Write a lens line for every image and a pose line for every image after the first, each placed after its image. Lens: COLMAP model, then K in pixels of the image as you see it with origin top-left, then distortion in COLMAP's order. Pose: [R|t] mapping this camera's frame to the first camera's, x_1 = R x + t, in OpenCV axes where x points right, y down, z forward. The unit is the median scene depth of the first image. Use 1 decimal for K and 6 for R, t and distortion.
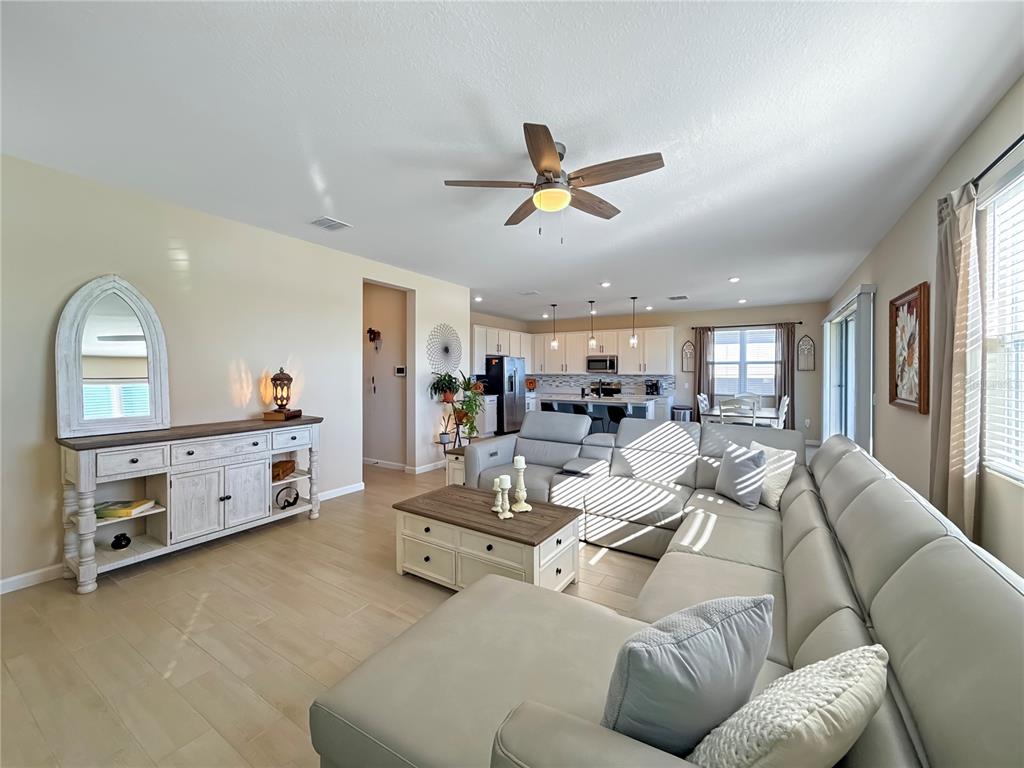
lens RADIAL K [[414.2, 0, 509.8], [0, 414.2, 373.3], [0, 0, 1]] dist [-0.001225, -0.000185]
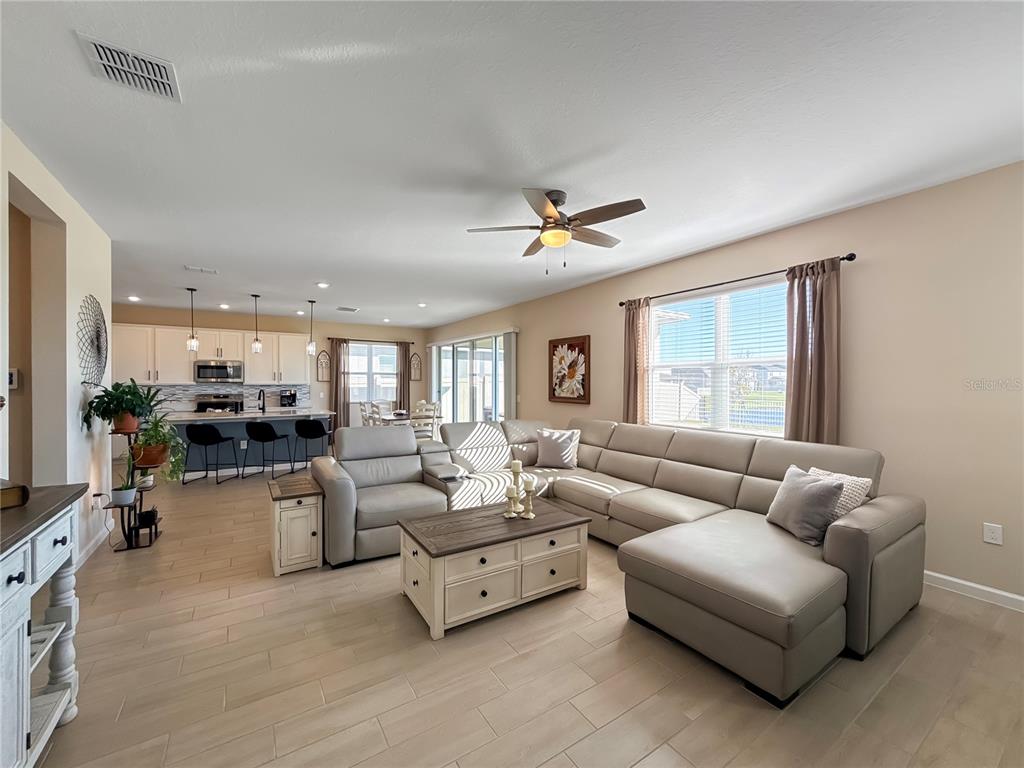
lens RADIAL K [[413.3, 0, 512.0], [0, 413.3, 384.0], [0, 0, 1]] dist [0.000683, 0.000107]
pose [[0.420877, -0.004696, 0.907106, -0.313186], [0.001444, 0.999989, 0.004506, -0.001117], [-0.907117, -0.000586, 0.420879, 0.184870]]
